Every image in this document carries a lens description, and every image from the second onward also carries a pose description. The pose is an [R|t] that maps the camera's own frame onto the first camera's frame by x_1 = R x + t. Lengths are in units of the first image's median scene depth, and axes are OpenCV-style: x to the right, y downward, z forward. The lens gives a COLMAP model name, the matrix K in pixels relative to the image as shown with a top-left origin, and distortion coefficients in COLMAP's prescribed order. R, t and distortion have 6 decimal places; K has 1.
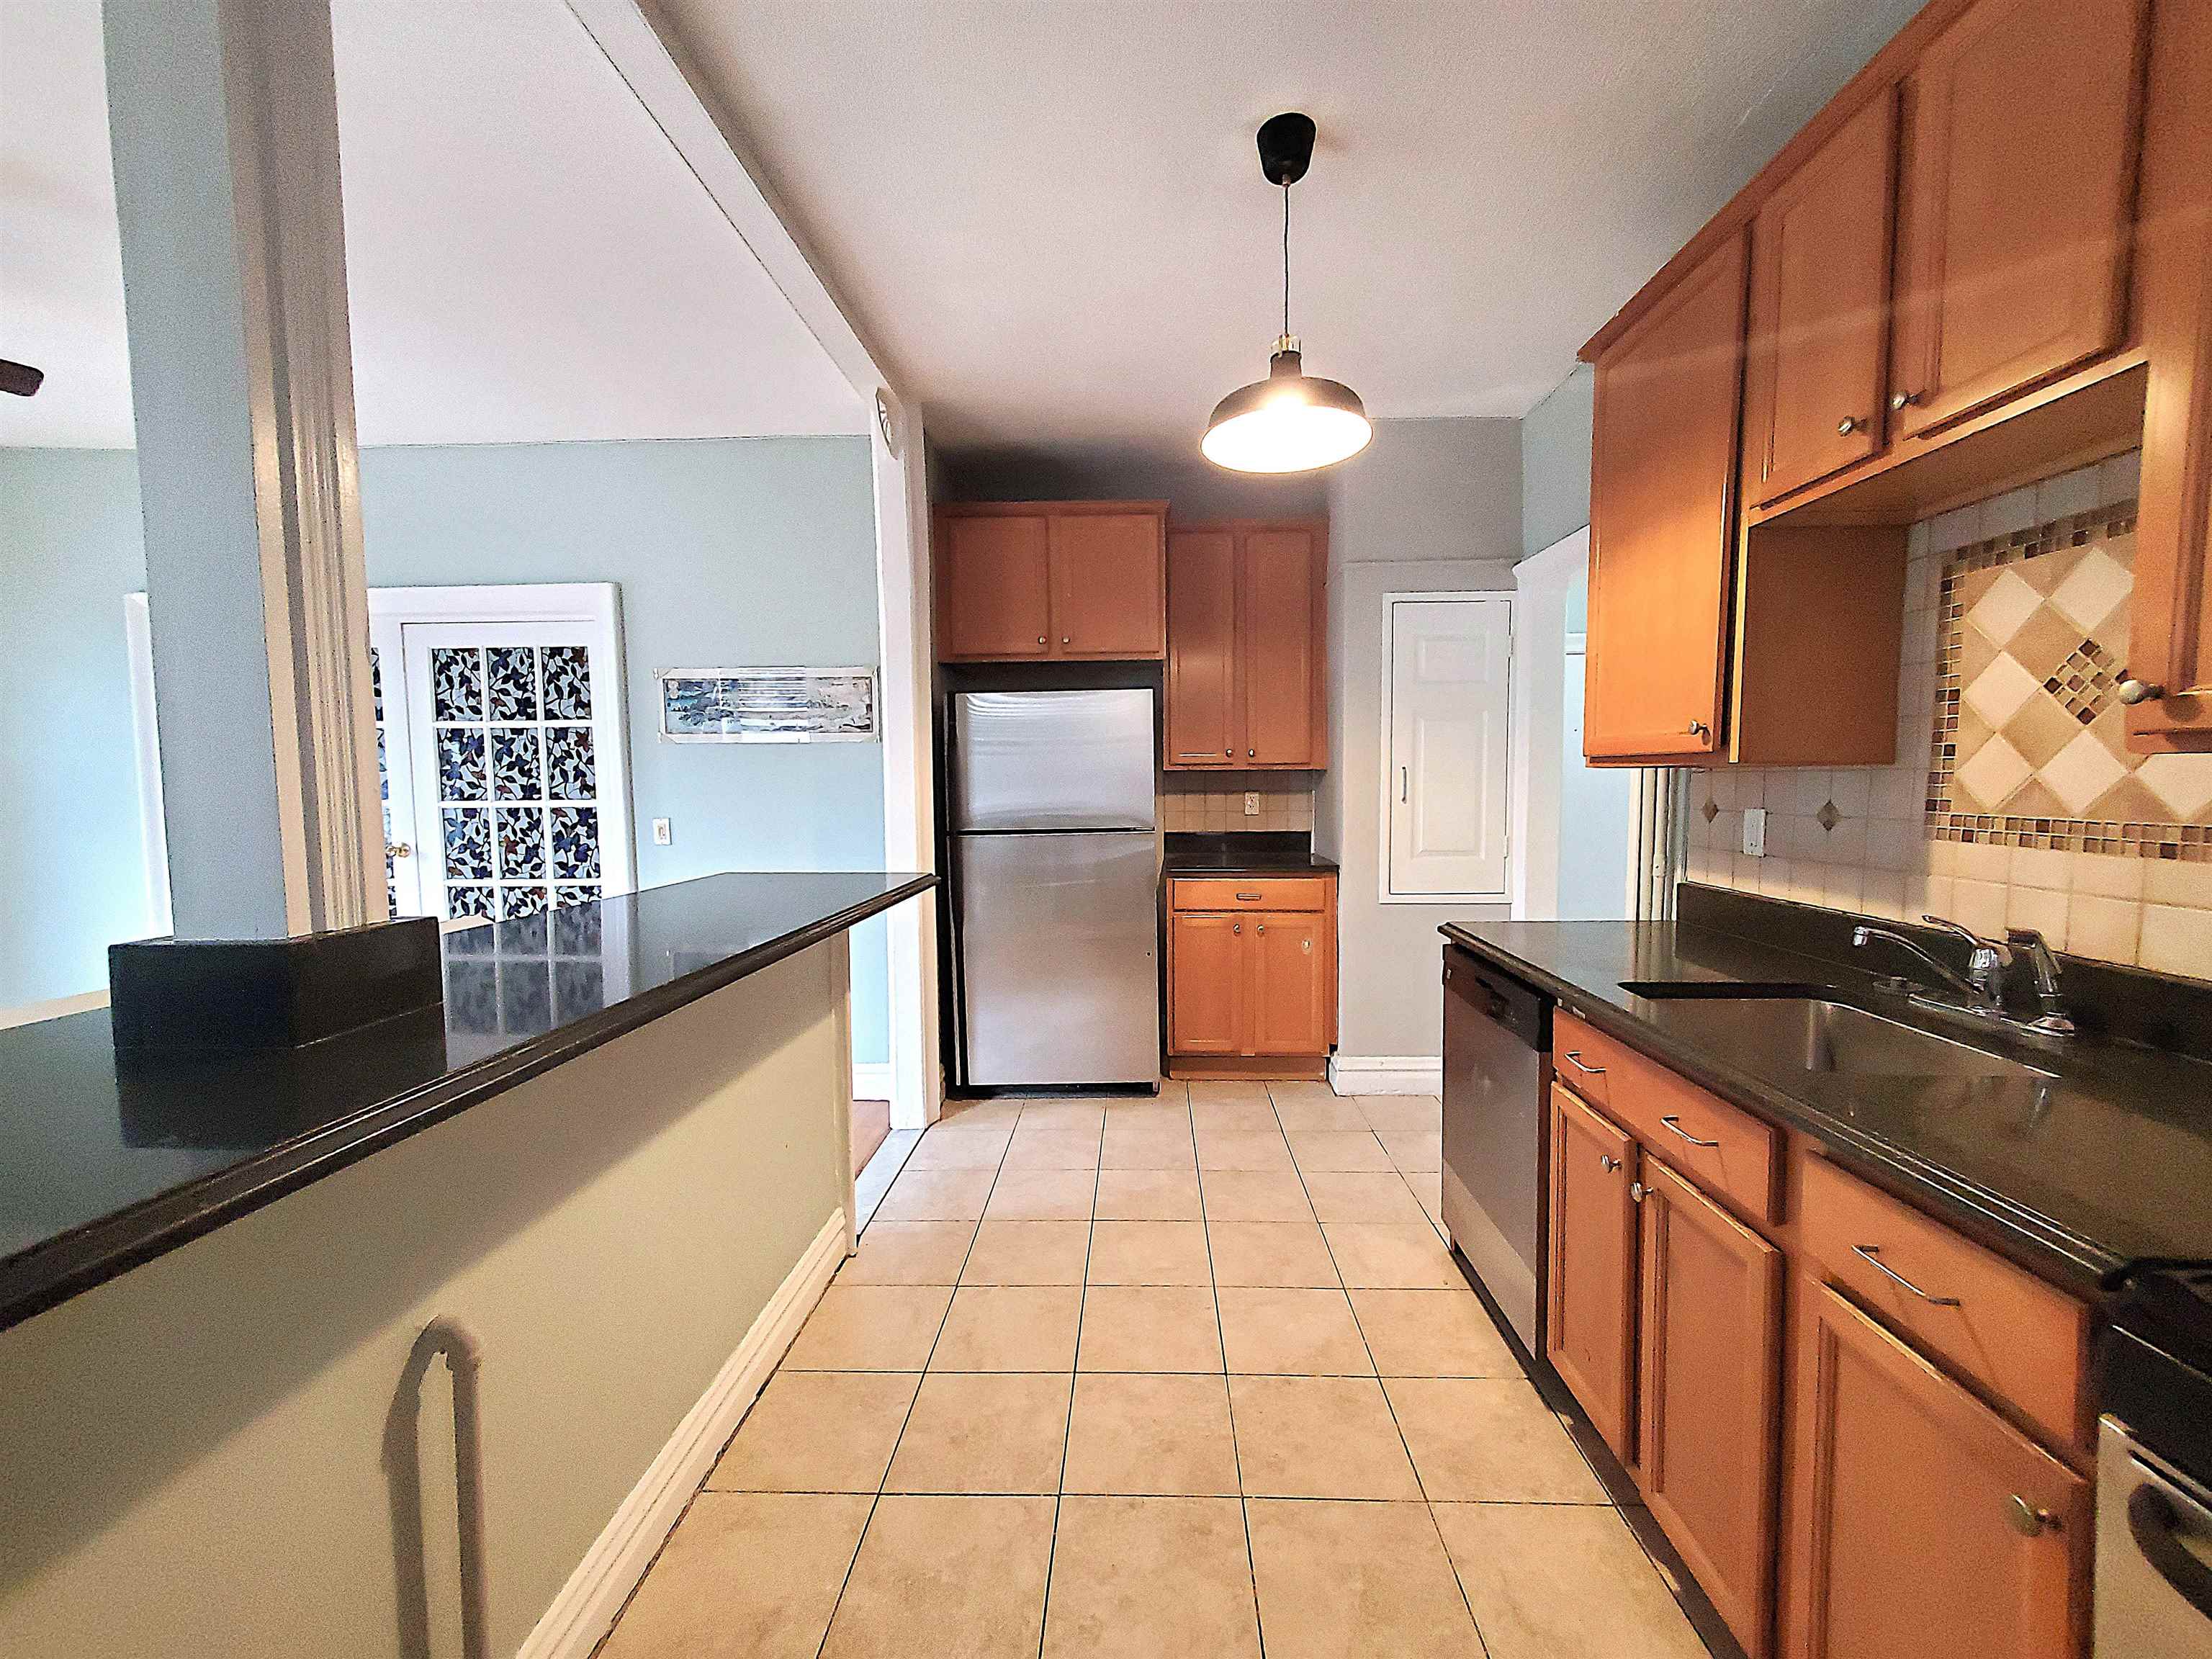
lens RADIAL K [[869.8, 0, 1120.4], [0, 869.8, 835.1], [0, 0, 1]] dist [0.001371, 0.000279]
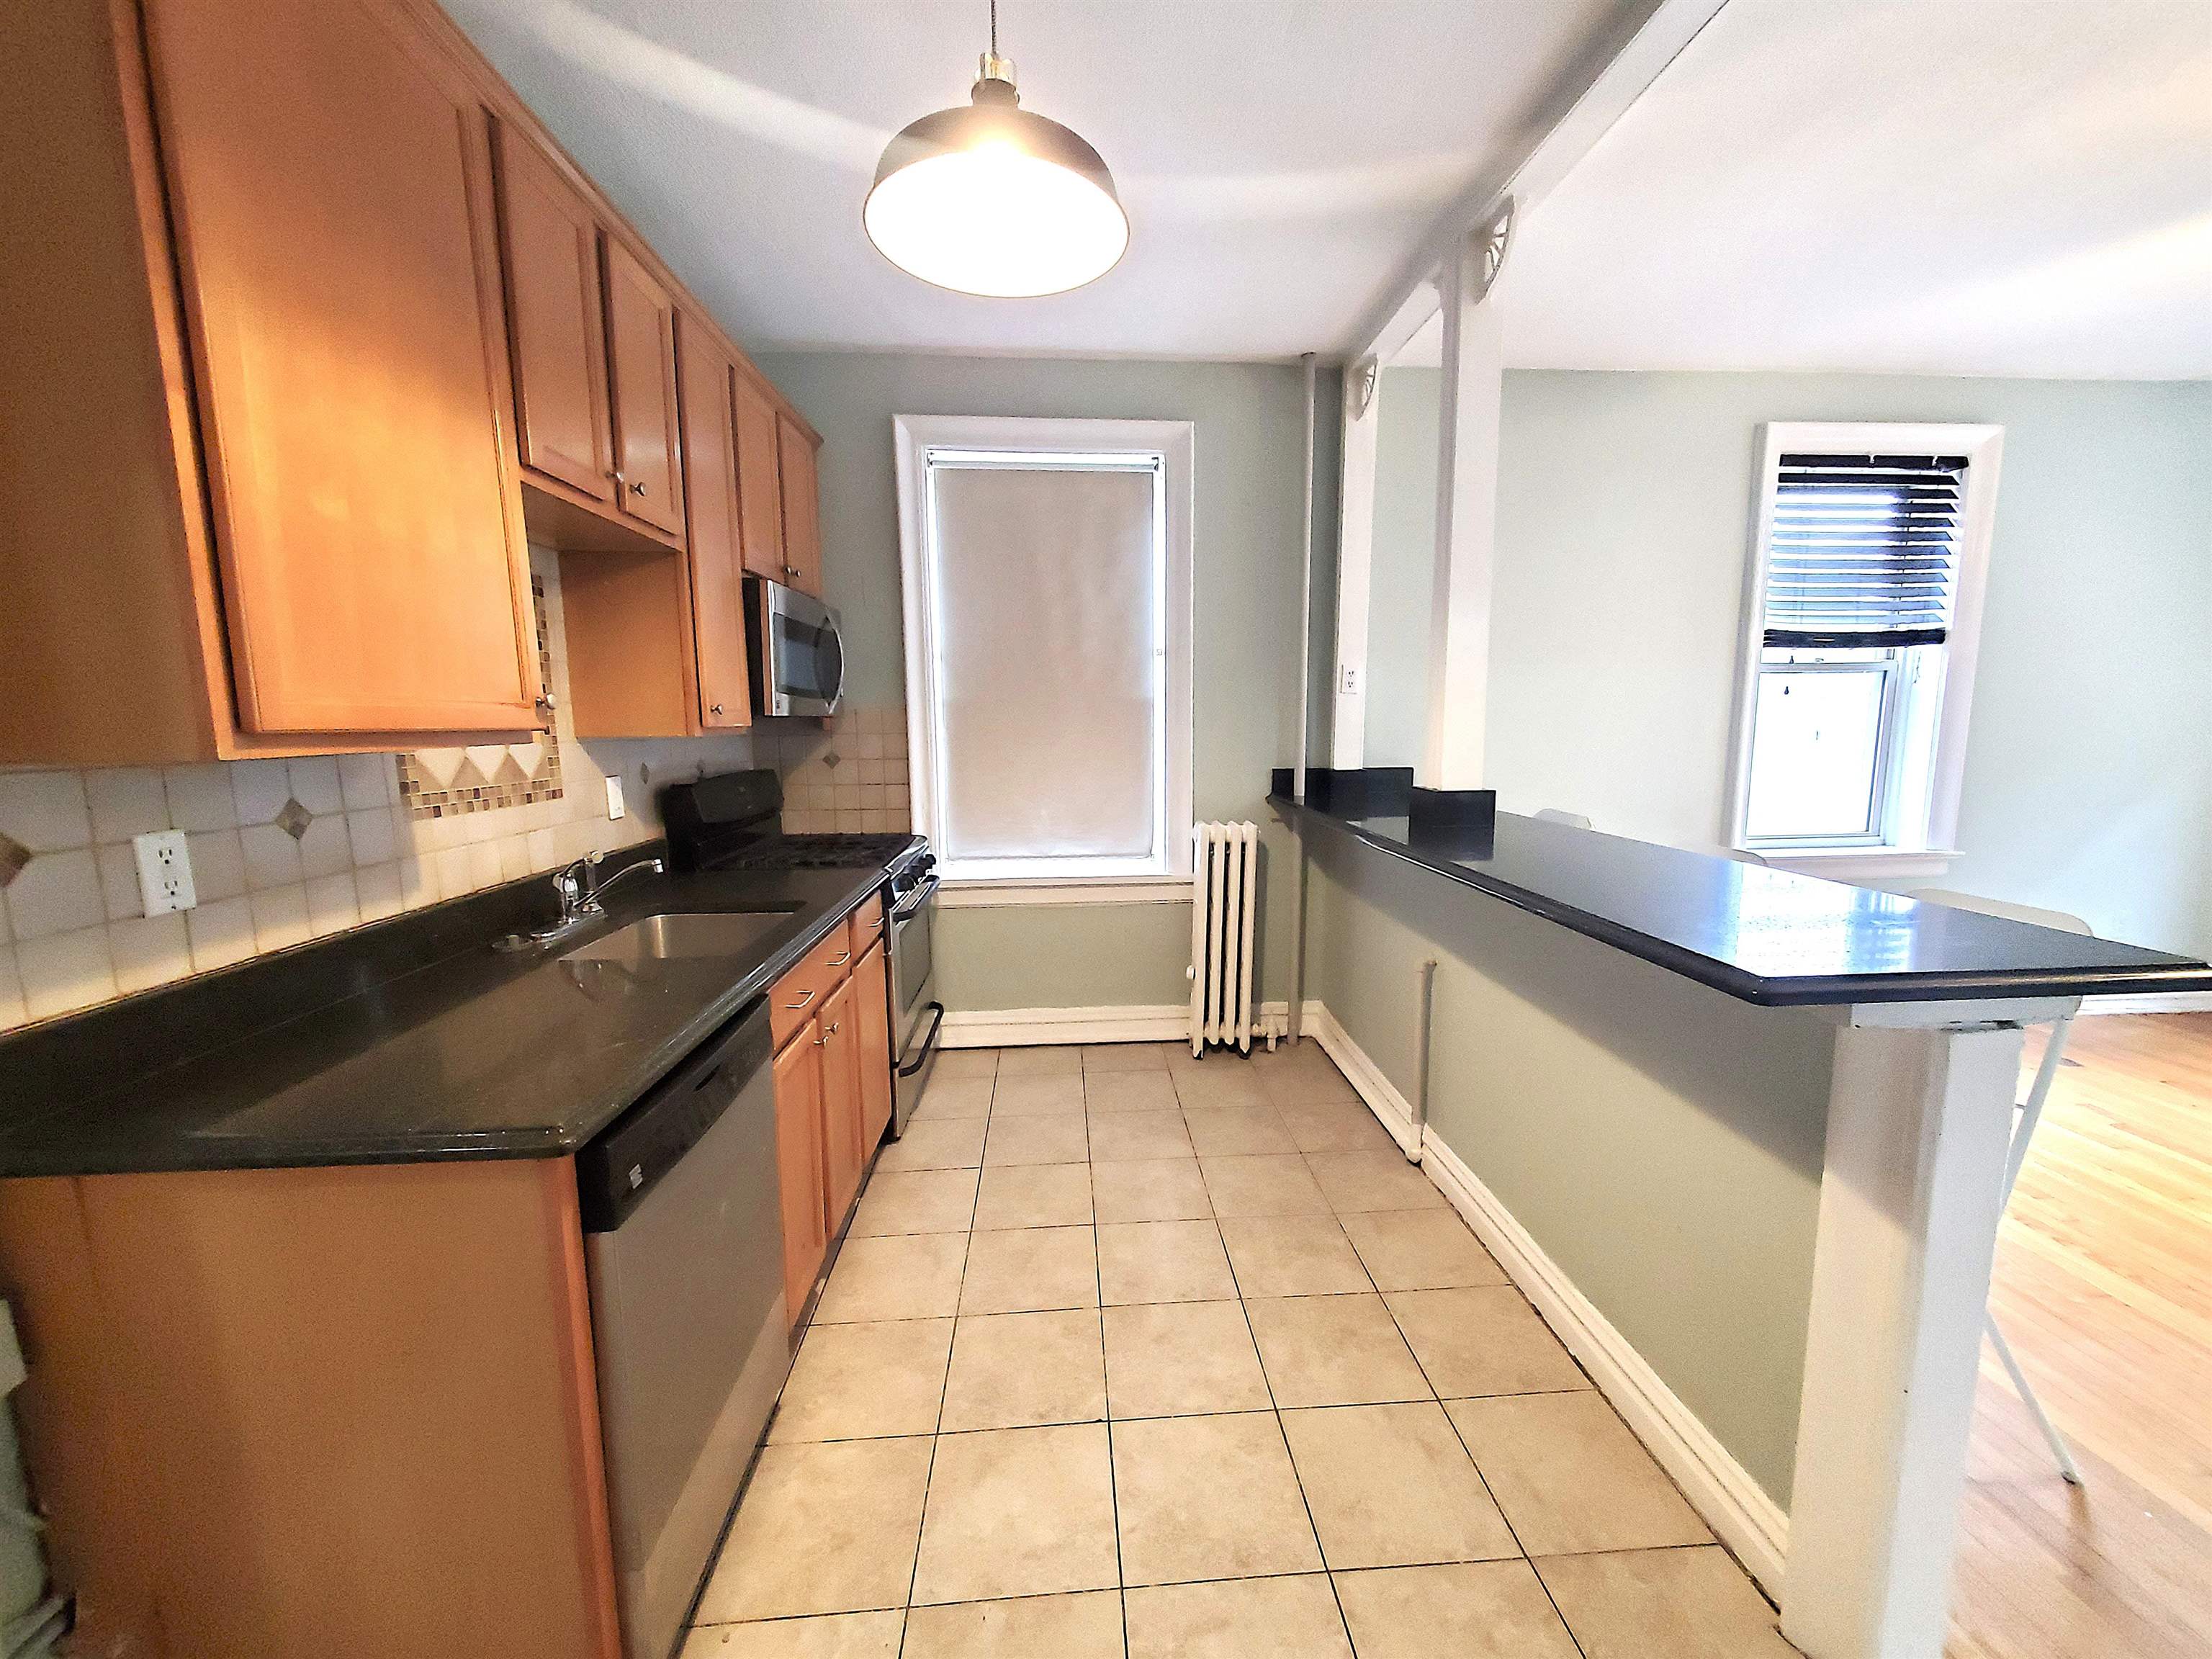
lens RADIAL K [[869.8, 0, 1120.4], [0, 869.8, 835.1], [0, 0, 1]] dist [0.001371, 0.000279]
pose [[-0.993990, 0.028759, -0.105621, 0.221443], [0.007389, 0.980299, 0.197382, -0.172013], [0.109217, 0.195415, -0.974620, 2.072554]]
